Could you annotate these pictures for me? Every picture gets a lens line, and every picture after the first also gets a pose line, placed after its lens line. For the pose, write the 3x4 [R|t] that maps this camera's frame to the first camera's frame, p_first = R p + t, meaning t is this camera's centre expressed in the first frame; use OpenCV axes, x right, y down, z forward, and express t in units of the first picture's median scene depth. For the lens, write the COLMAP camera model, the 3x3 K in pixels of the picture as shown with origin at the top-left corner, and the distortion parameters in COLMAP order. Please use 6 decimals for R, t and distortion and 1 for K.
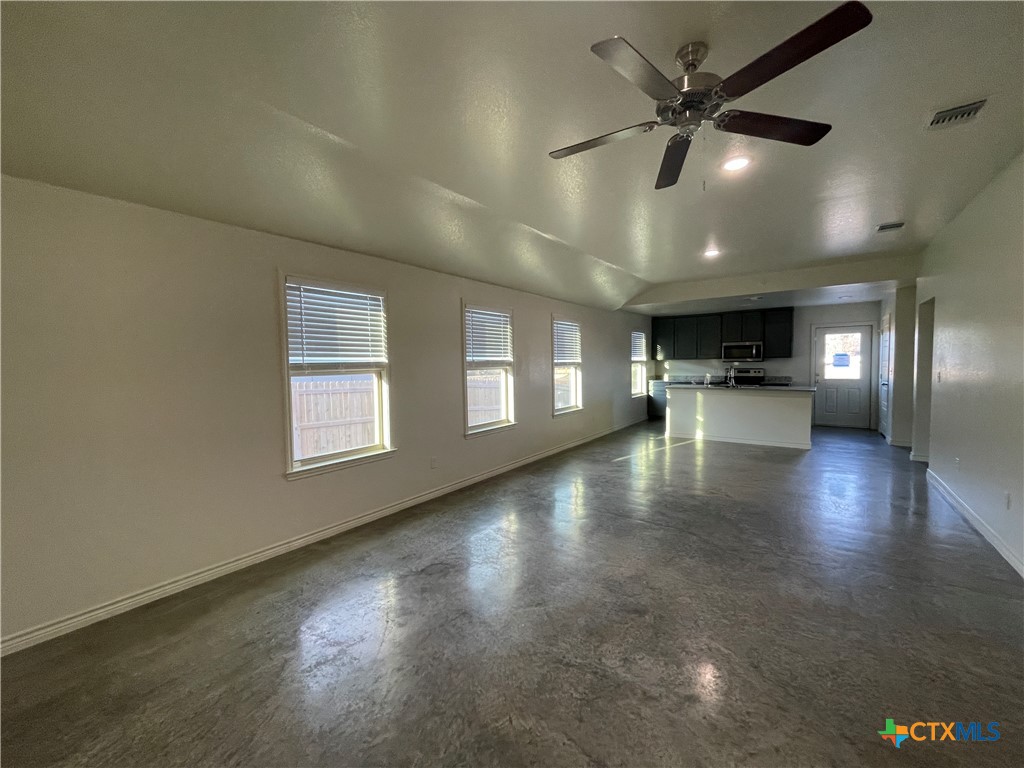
lens RADIAL K [[413.7, 0, 512.0], [0, 413.7, 384.0], [0, 0, 1]] dist [-0.001482, 0.000083]
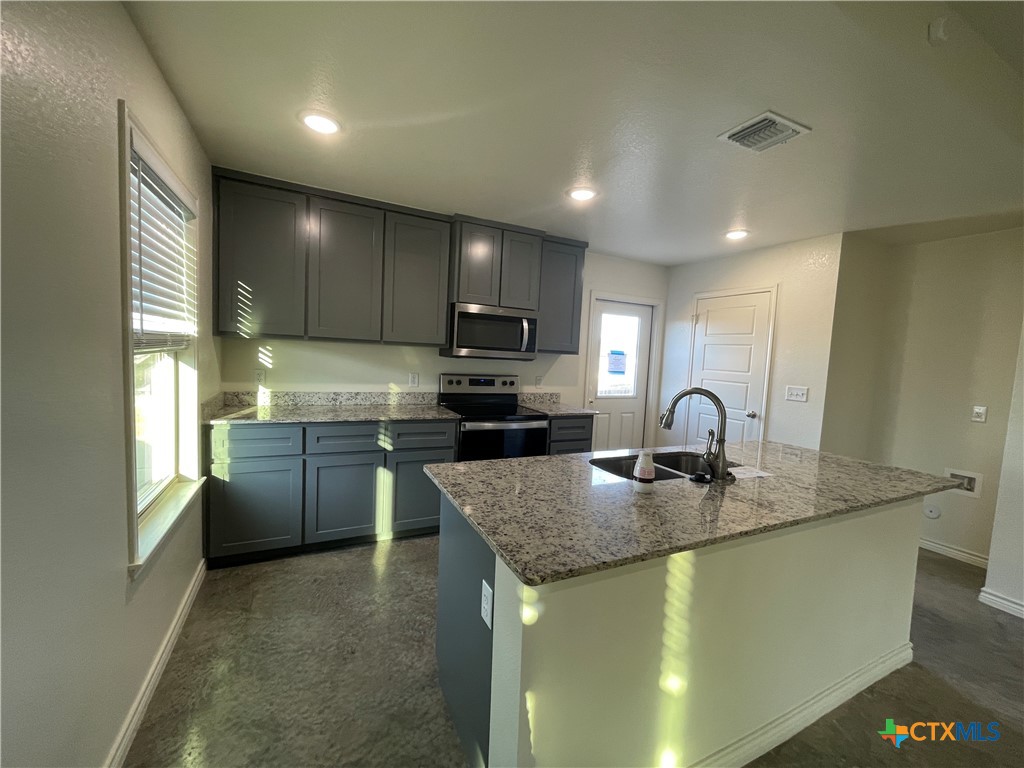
lens RADIAL K [[413.7, 0, 512.0], [0, 413.7, 384.0], [0, 0, 1]] dist [-0.001482, 0.000083]
pose [[0.462389, -0.027992, 0.886235, 0.394122], [-0.009987, 0.999274, 0.036774, -0.079849], [-0.886621, -0.025855, 0.461773, 1.446751]]
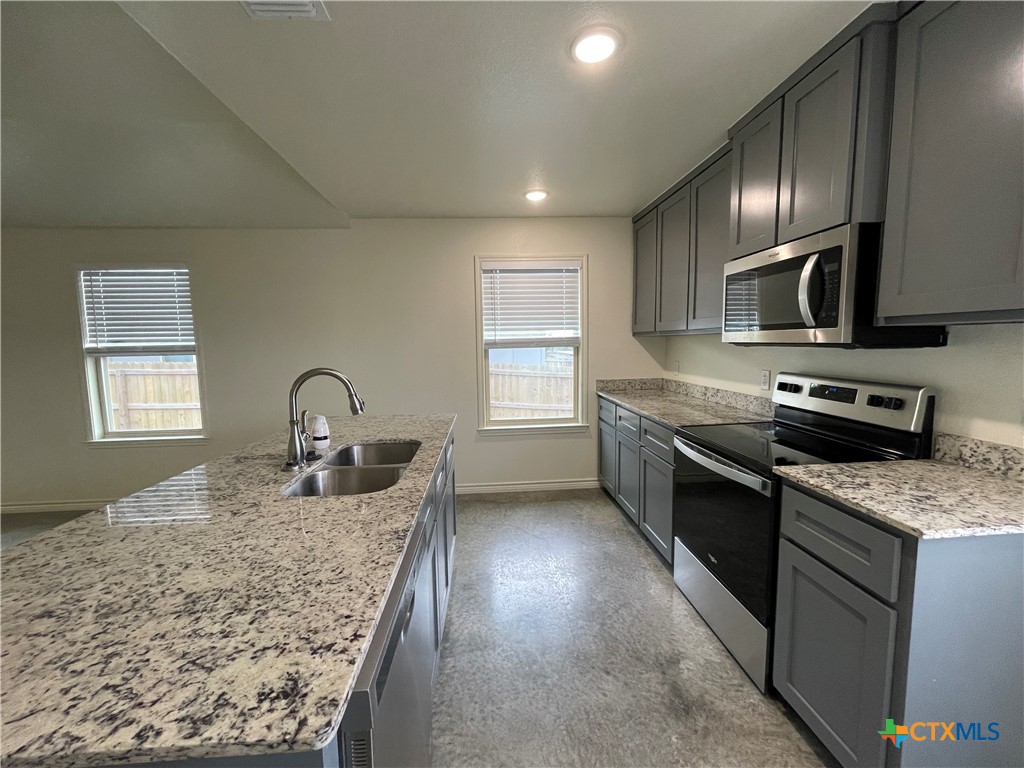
lens RADIAL K [[413.7, 0, 512.0], [0, 413.7, 384.0], [0, 0, 1]] dist [-0.001482, 0.000083]
pose [[0.645132, 0.080839, -0.759783, 1.129320], [-0.032222, 0.996381, 0.078653, -0.083319], [0.763391, -0.026260, 0.645402, 1.371862]]
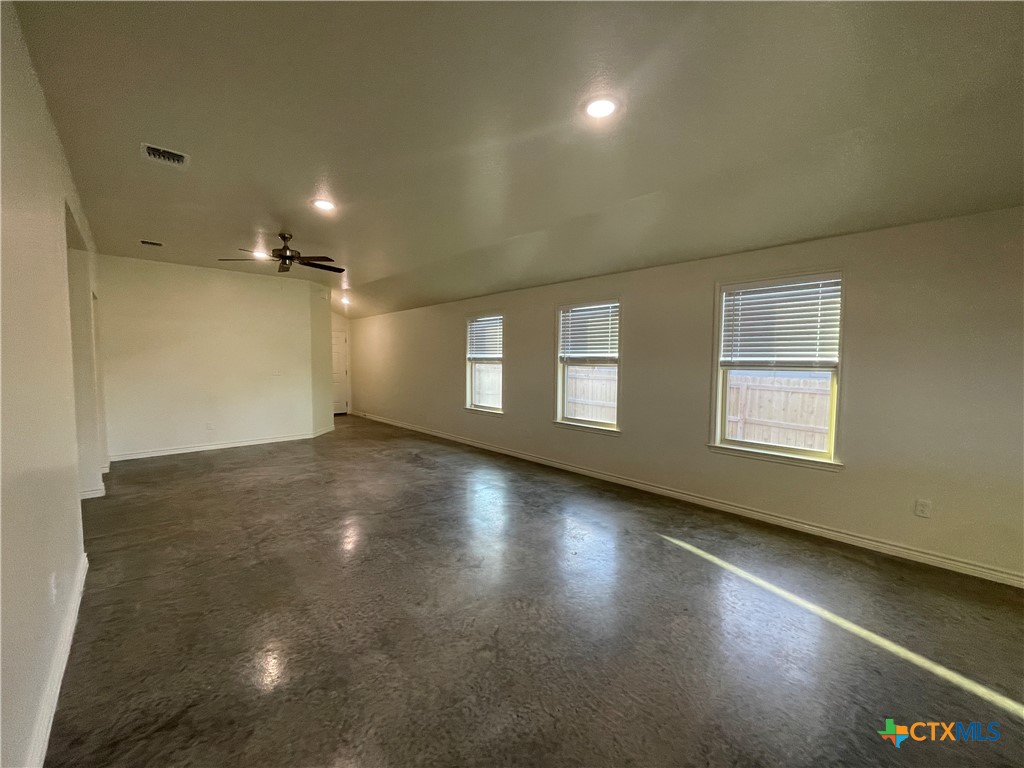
lens RADIAL K [[413.7, 0, 512.0], [0, 413.7, 384.0], [0, 0, 1]] dist [-0.001482, 0.000083]
pose [[-0.197325, 0.074200, -0.977526, 0.970896], [-0.052967, 0.994868, 0.086208, -0.069790], [0.978906, 0.068787, -0.192382, 1.046855]]
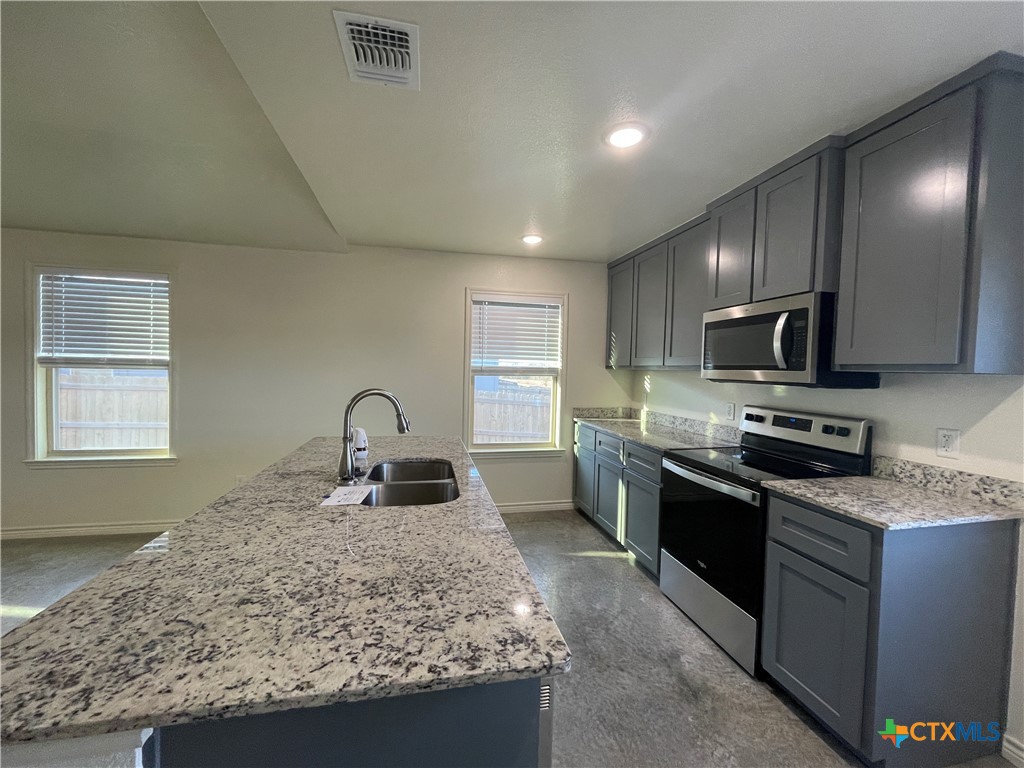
lens RADIAL K [[413.7, 0, 512.0], [0, 413.7, 384.0], [0, 0, 1]] dist [-0.001482, 0.000083]
pose [[0.748528, 0.056209, -0.660716, 1.100832], [-0.069574, 0.997558, 0.006045, -0.079502], [0.659443, 0.041444, 0.750611, 1.281071]]
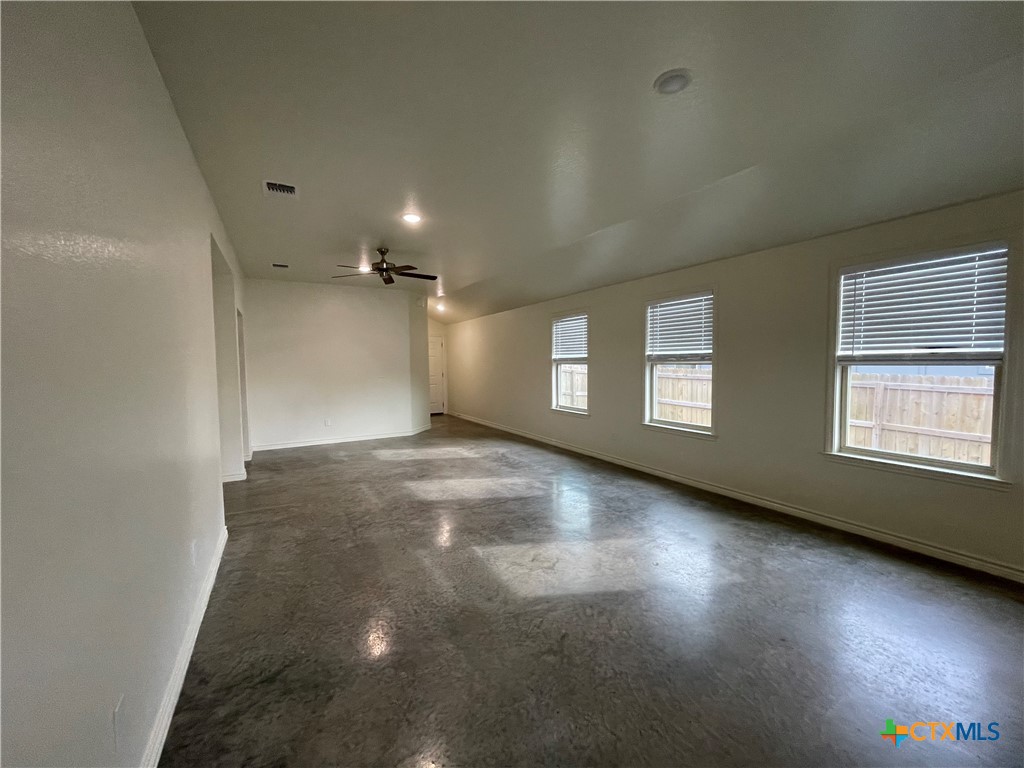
lens RADIAL K [[413.2, 0, 512.0], [0, 413.2, 384.0], [0, 0, 1]] dist [-0.003608, -0.000055]
pose [[-0.413897, 0.071450, -0.907515, 0.955048], [-0.027297, 0.995493, 0.090826, -0.066722], [0.909914, 0.062365, -0.410081, 1.074470]]
